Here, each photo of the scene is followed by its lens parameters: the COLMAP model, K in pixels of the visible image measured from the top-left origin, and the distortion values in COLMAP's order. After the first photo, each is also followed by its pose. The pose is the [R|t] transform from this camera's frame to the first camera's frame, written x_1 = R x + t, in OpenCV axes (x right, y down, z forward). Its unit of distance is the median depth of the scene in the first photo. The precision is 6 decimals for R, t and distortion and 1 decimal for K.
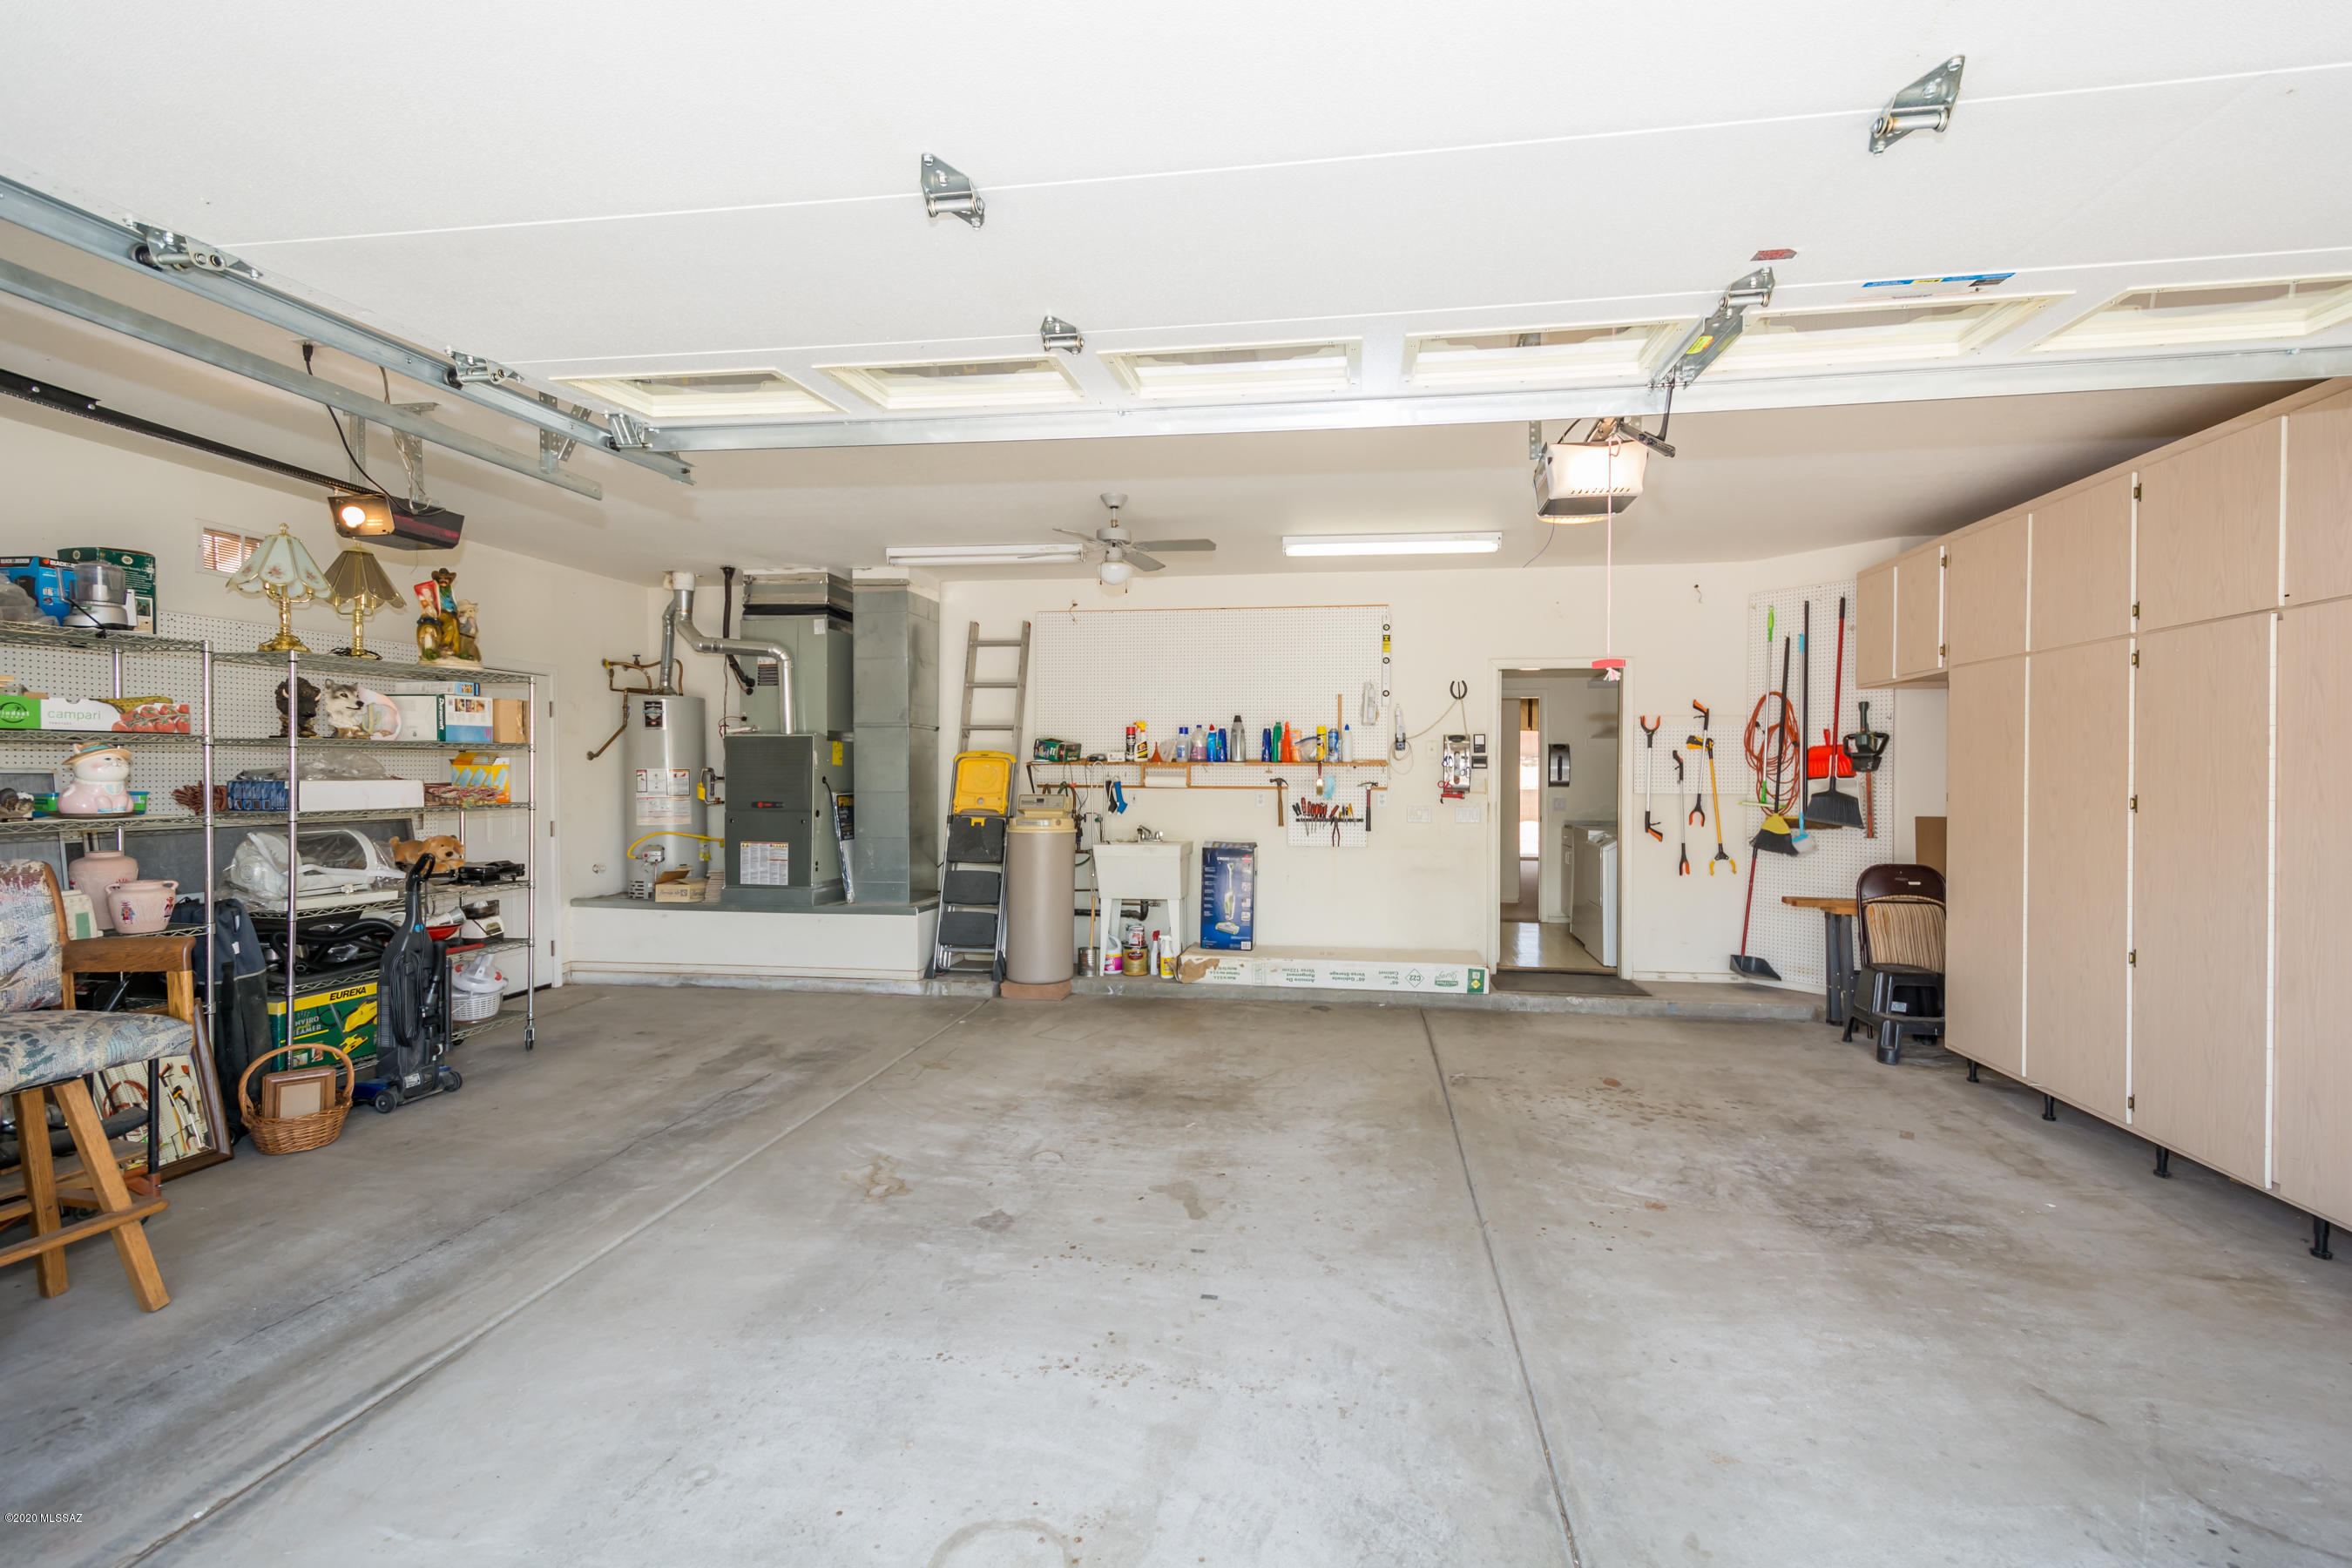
lens RADIAL K [[1040.6, 0, 1196.5], [0, 1040.6, 789.5], [0, 0, 1]] dist [0.005405, -0.010303]
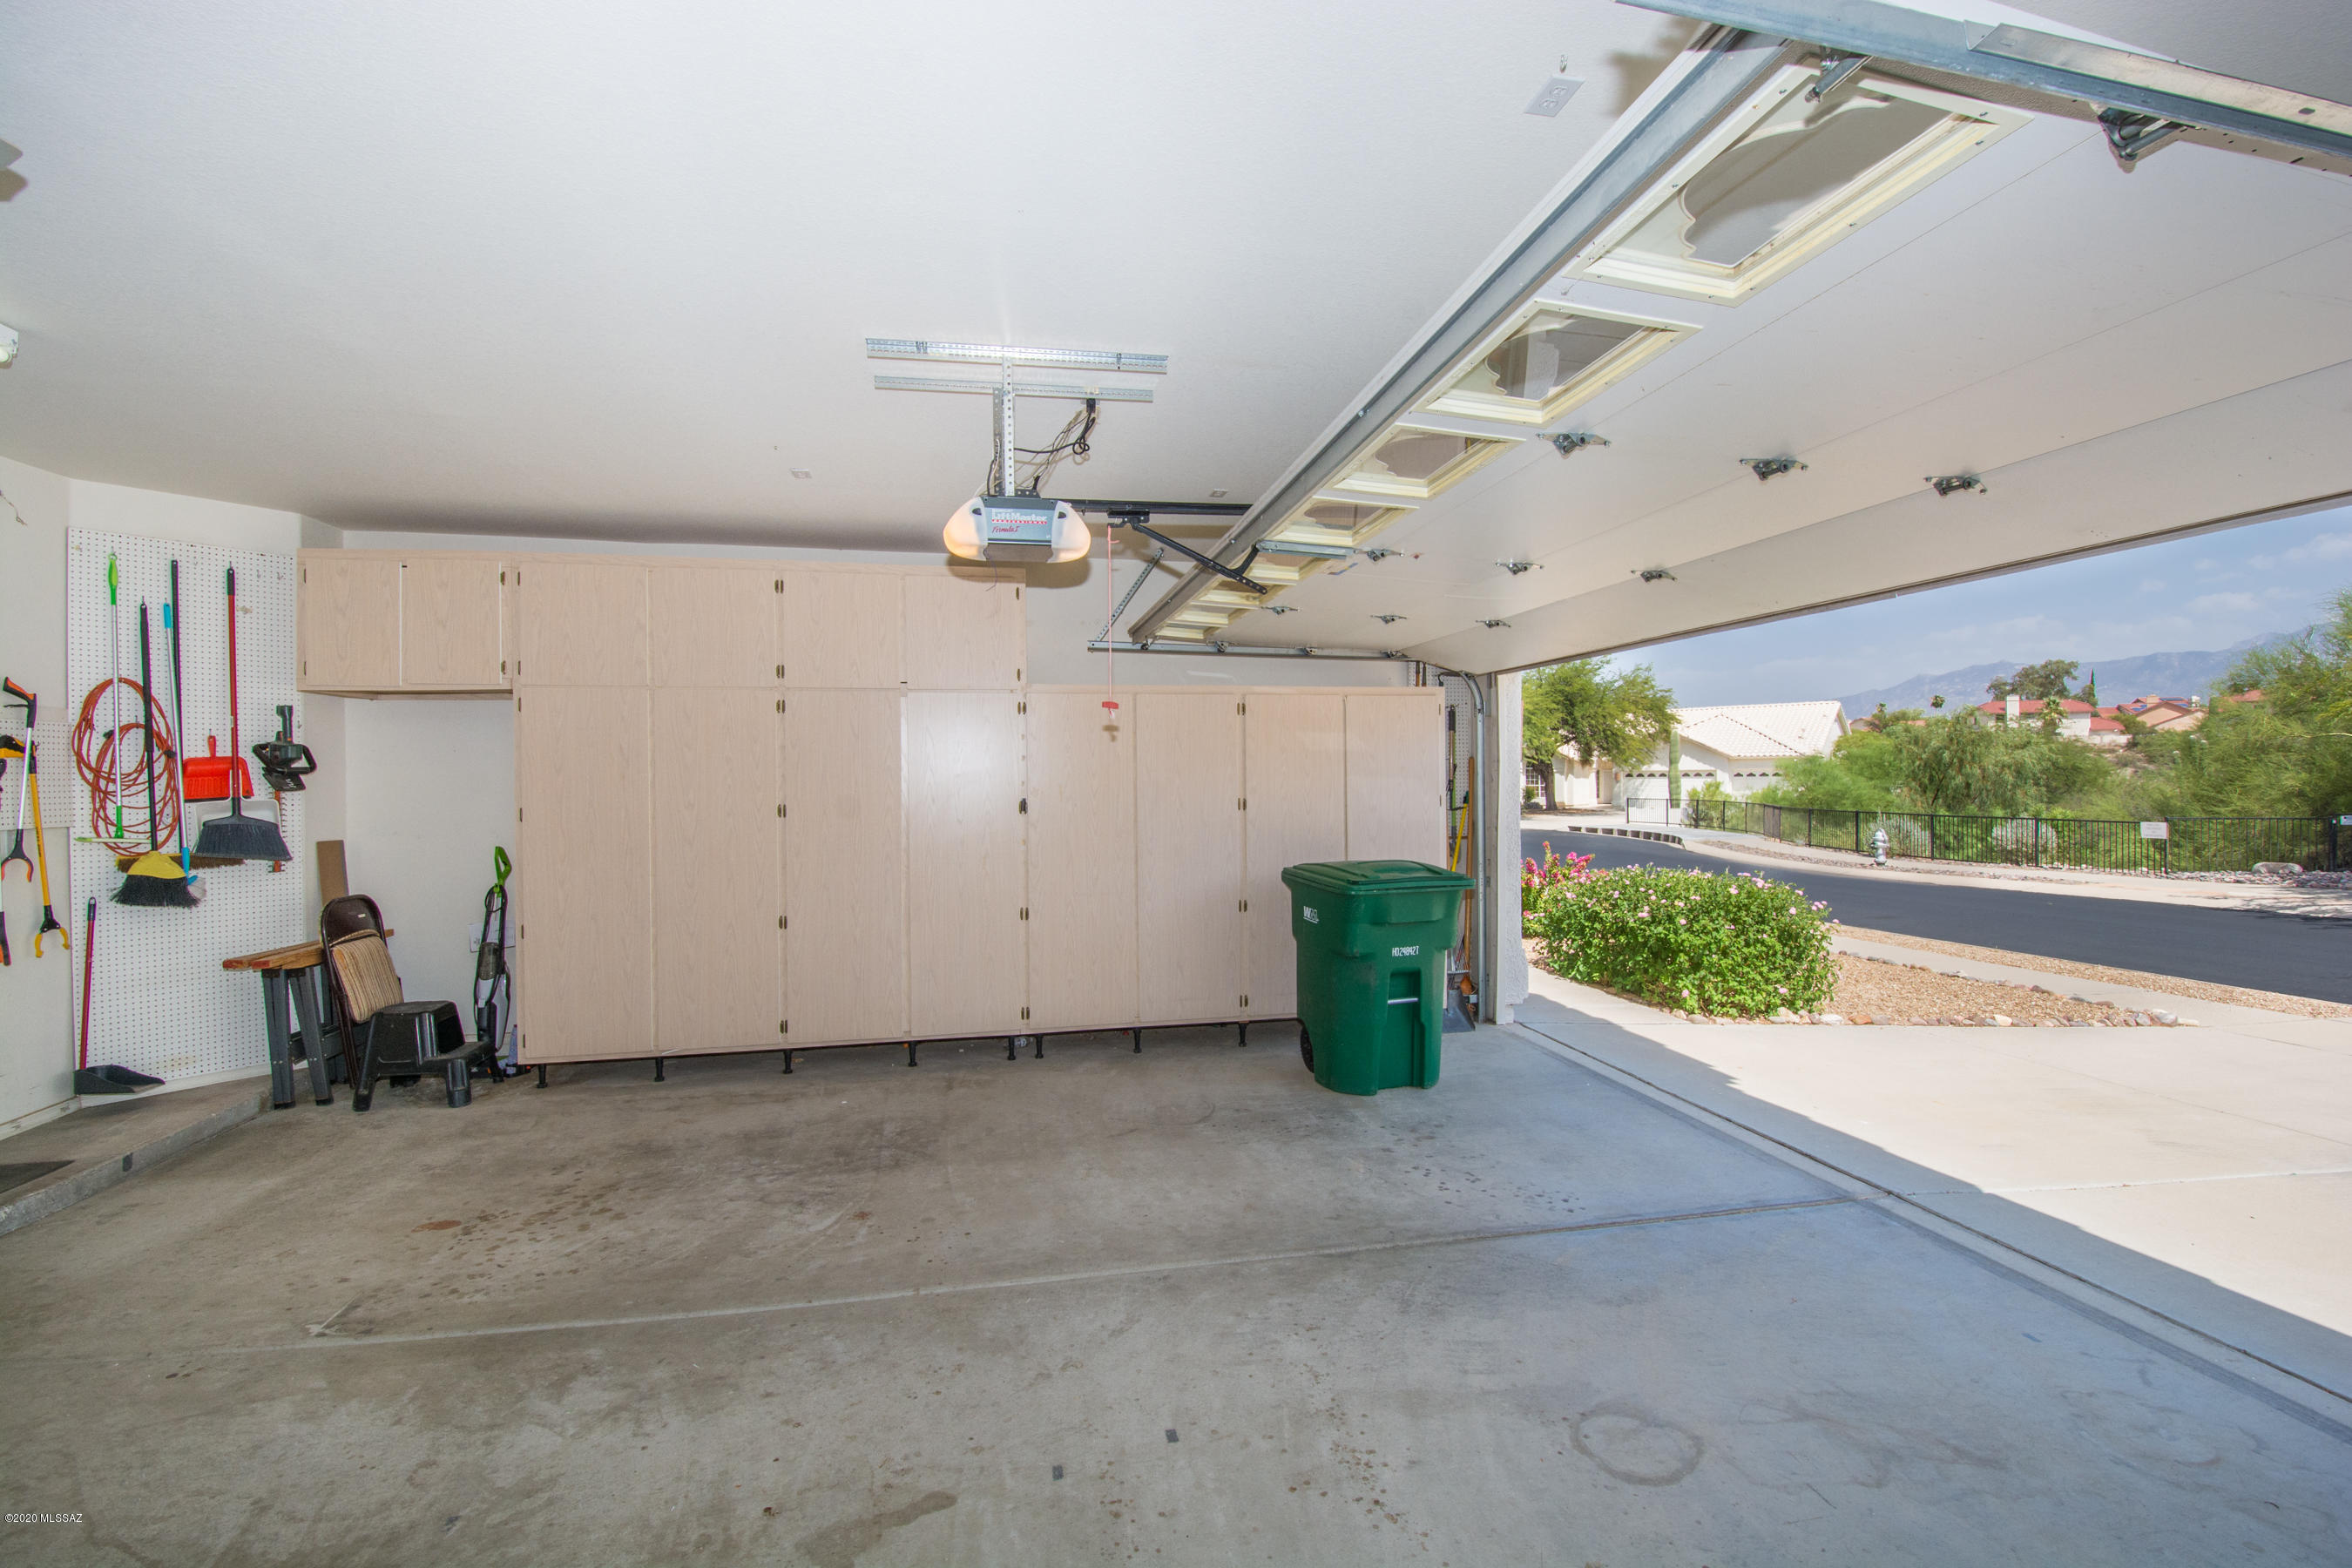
lens RADIAL K [[1040.6, 0, 1193.2], [0, 1040.6, 770.8], [0, 0, 1]] dist [0.005405, -0.010303]
pose [[-0.359829, 0.004688, 0.933006, -0.541237], [0.019360, 0.999810, 0.002442, -0.029733], [-0.932817, 0.018942, -0.359852, 0.896615]]
